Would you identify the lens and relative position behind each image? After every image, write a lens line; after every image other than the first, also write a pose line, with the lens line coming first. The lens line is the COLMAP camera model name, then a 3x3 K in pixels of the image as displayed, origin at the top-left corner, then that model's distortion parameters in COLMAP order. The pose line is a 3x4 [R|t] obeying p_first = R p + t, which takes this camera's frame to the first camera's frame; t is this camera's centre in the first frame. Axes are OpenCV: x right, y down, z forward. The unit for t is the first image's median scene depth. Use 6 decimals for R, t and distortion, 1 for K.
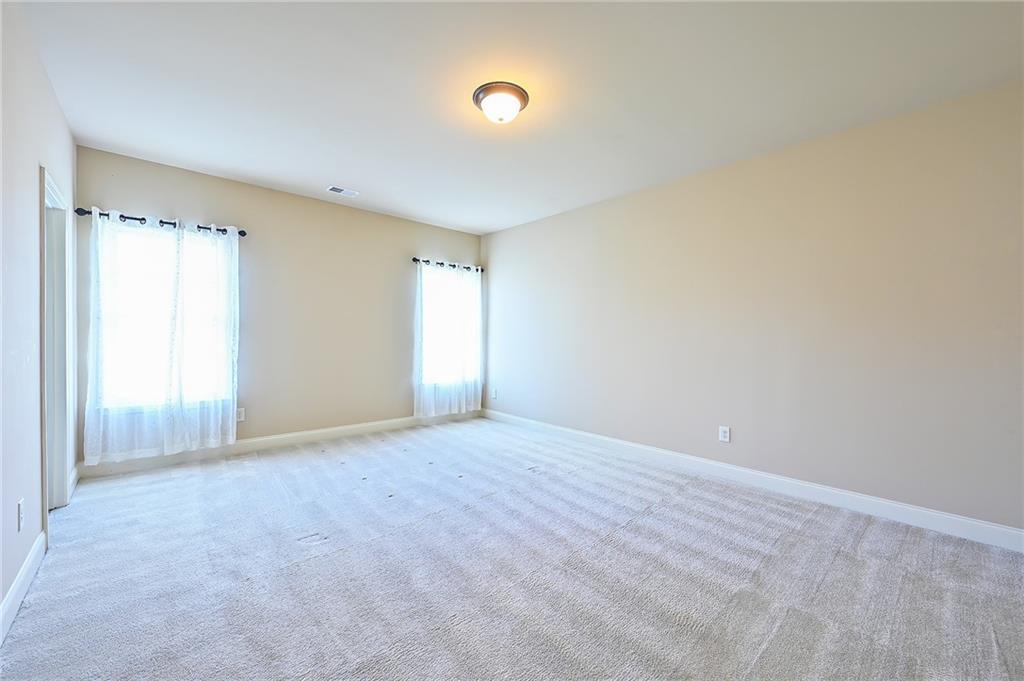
lens RADIAL K [[402.1, 0, 512.0], [0, 402.1, 340.5], [0, 0, 1]] dist [-0.001456, 0.000091]
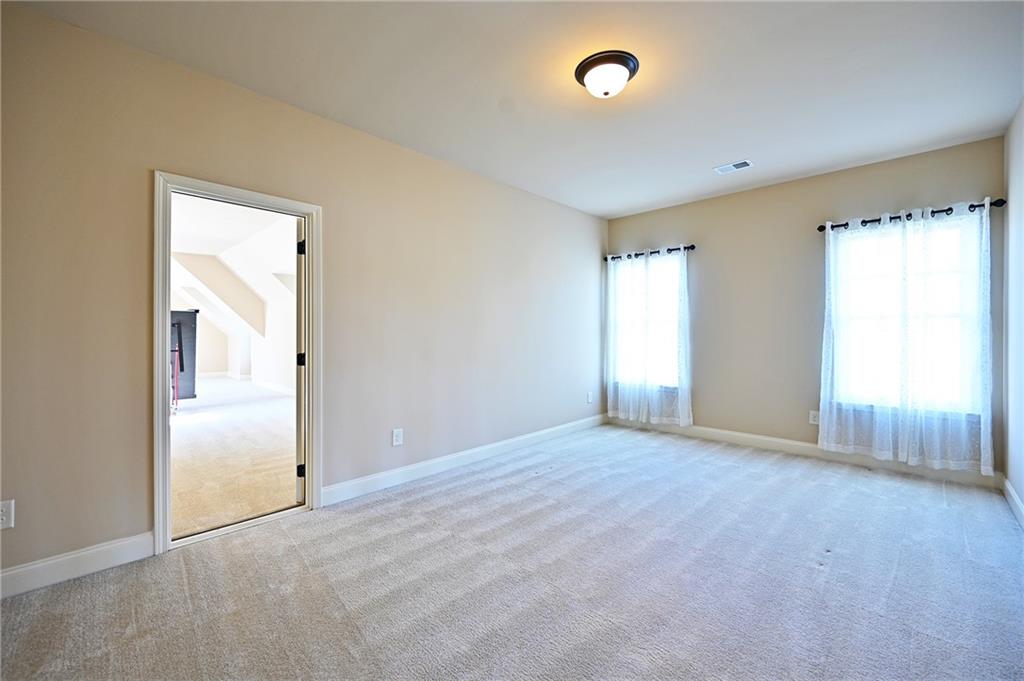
lens RADIAL K [[402.1, 0, 512.0], [0, 402.1, 340.5], [0, 0, 1]] dist [-0.001456, 0.000091]
pose [[0.099652, 0.006418, -0.995002, 0.402186], [-0.008819, 0.999946, 0.005567, 0.001777], [0.994983, 0.008220, 0.099704, 0.358891]]
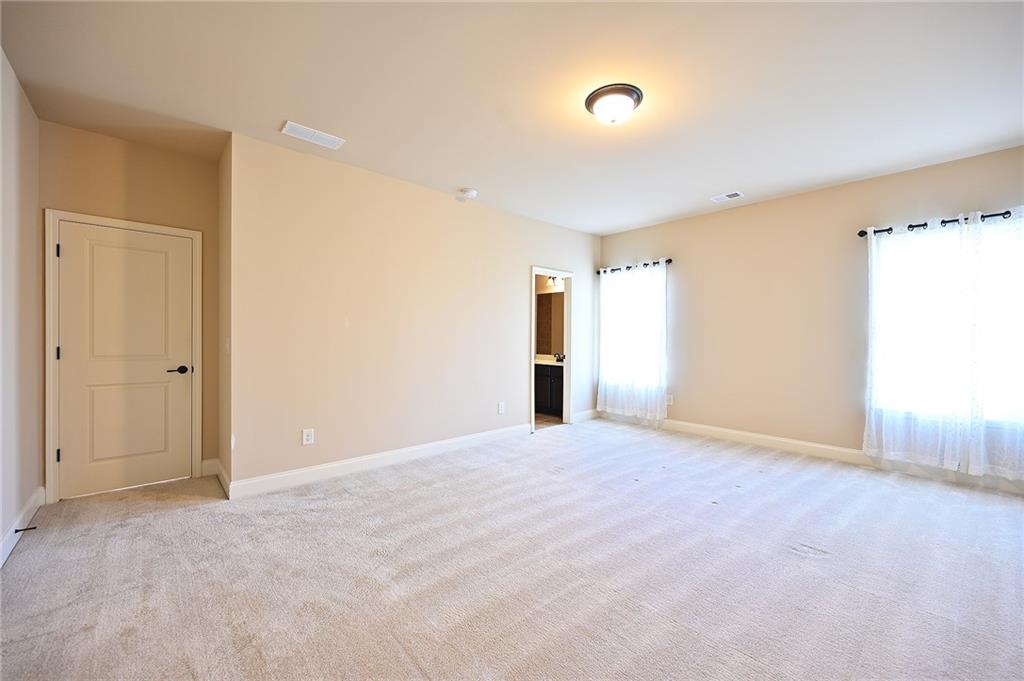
lens RADIAL K [[407.6, 0, 540.1], [0, 407.6, 344.1], [0, 0, 1]] dist [-0.028436, -0.000071]
pose [[0.019206, 0.005298, -0.999802, 0.625165], [-0.014317, 0.999885, 0.005023, 0.002299], [0.999713, 0.014218, 0.019279, 0.551183]]
